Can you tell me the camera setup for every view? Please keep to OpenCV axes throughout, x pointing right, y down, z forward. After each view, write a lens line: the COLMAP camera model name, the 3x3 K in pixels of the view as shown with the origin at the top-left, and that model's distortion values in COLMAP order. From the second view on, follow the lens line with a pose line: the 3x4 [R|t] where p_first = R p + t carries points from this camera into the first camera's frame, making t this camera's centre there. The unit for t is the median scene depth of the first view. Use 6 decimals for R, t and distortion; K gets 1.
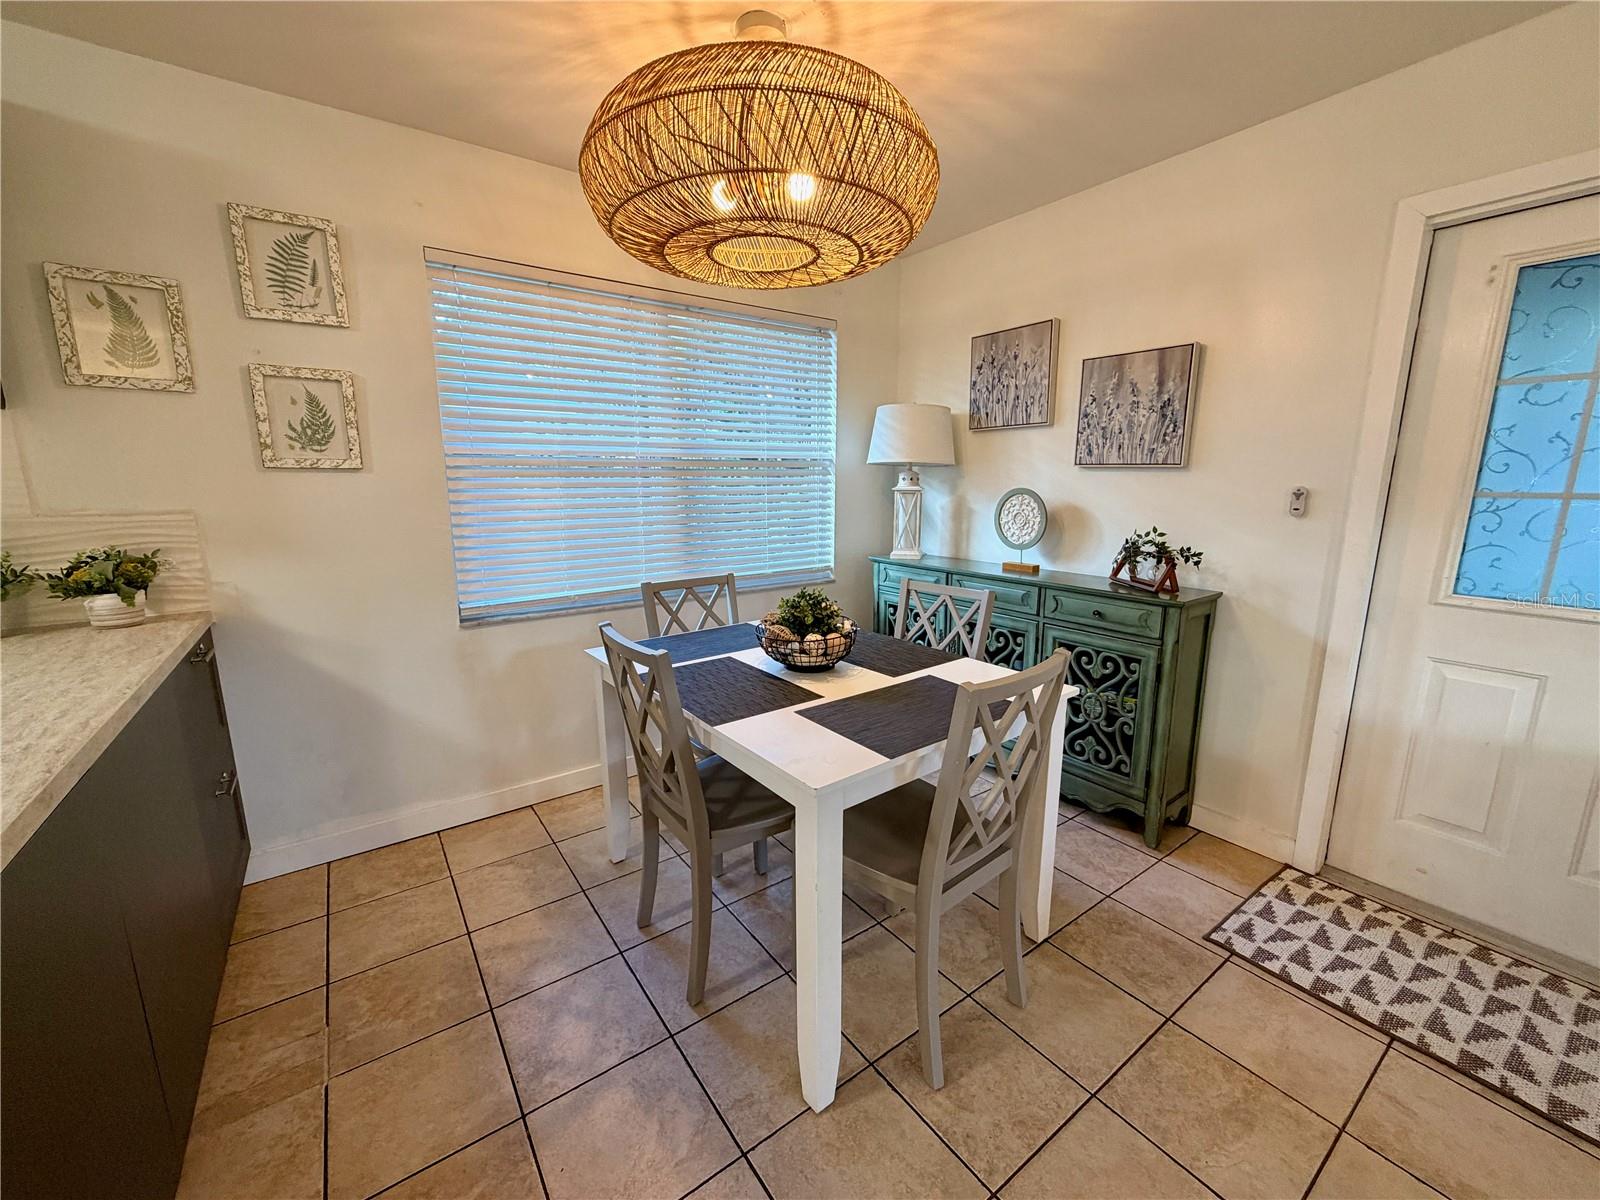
lens RADIAL K [[640.0, 0, 795.9], [0, 640.0, 599.2], [0, 0, 1]] dist [0.000066, 0.000763]
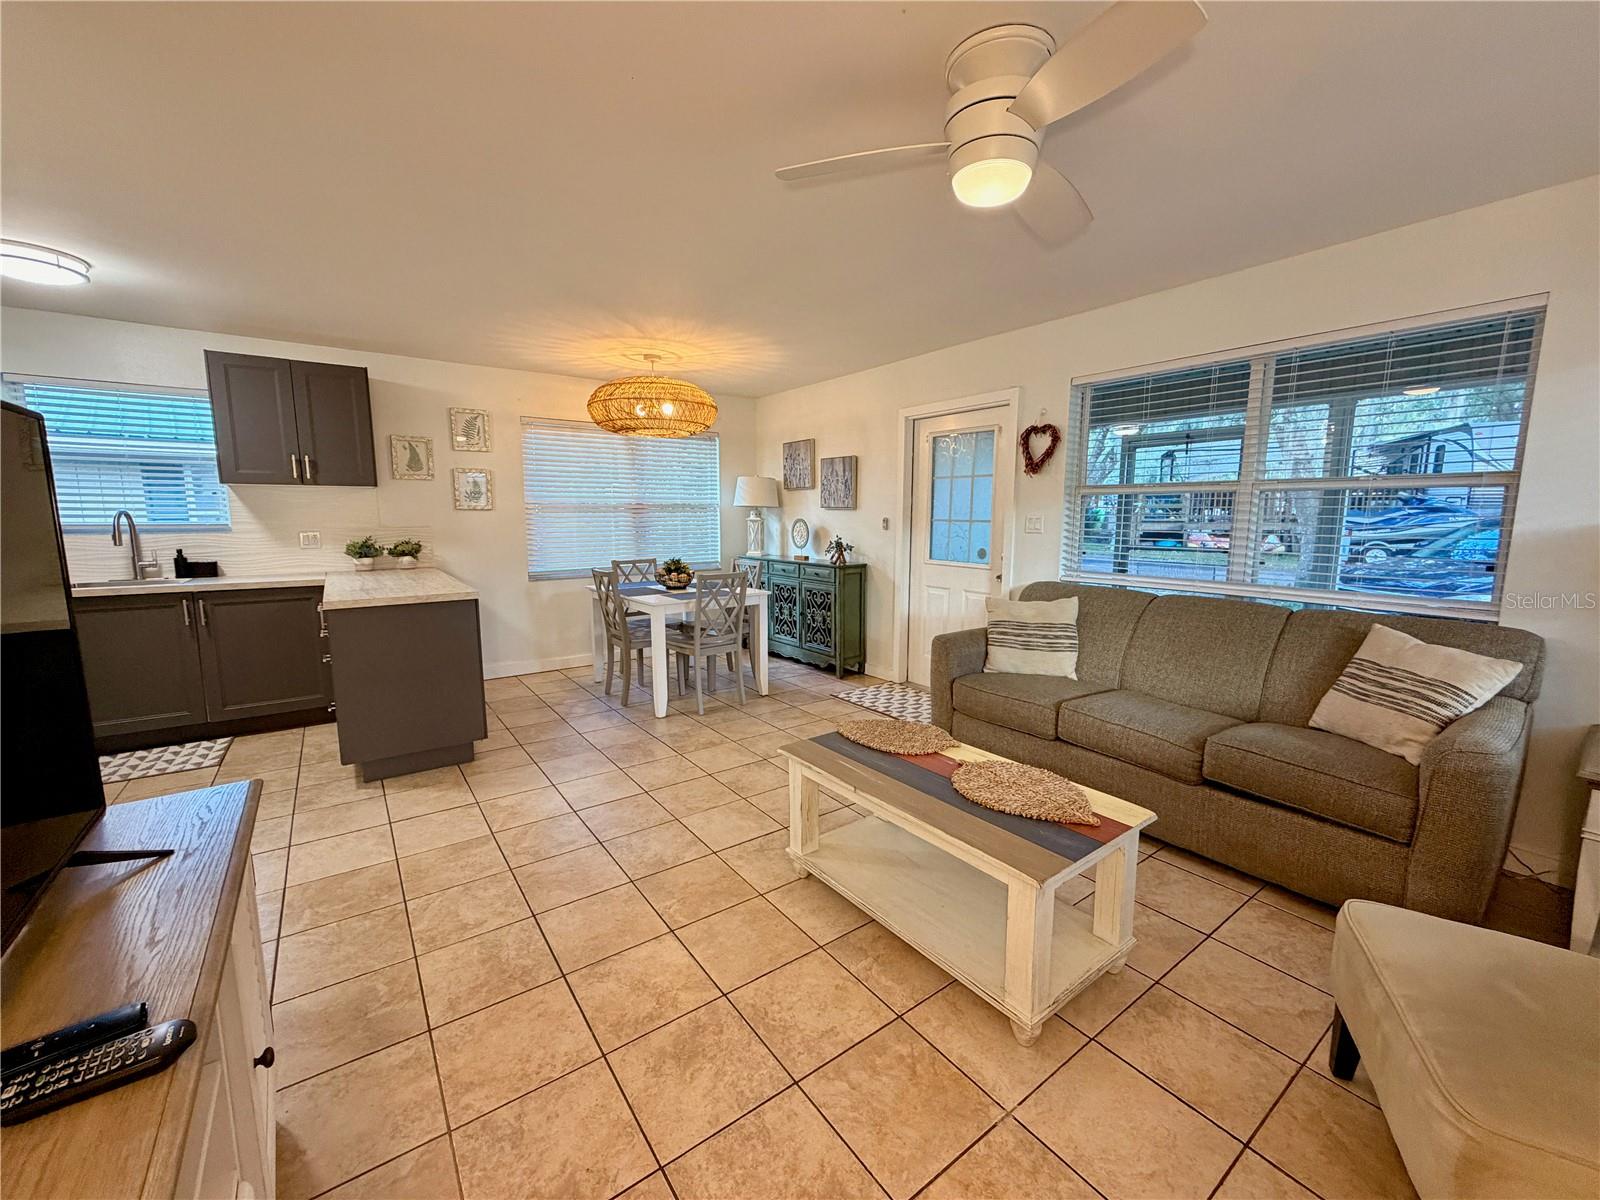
lens RADIAL K [[640.0, 0, 797.3], [0, 640.0, 597.8], [0, 0, 1]] dist [0.000066, 0.000763]
pose [[0.999979, 0.000663, 0.006446, 0.403155], [-0.000300, 0.998418, -0.056233, 0.237220], [-0.006473, 0.056229, 0.998397, -1.255720]]
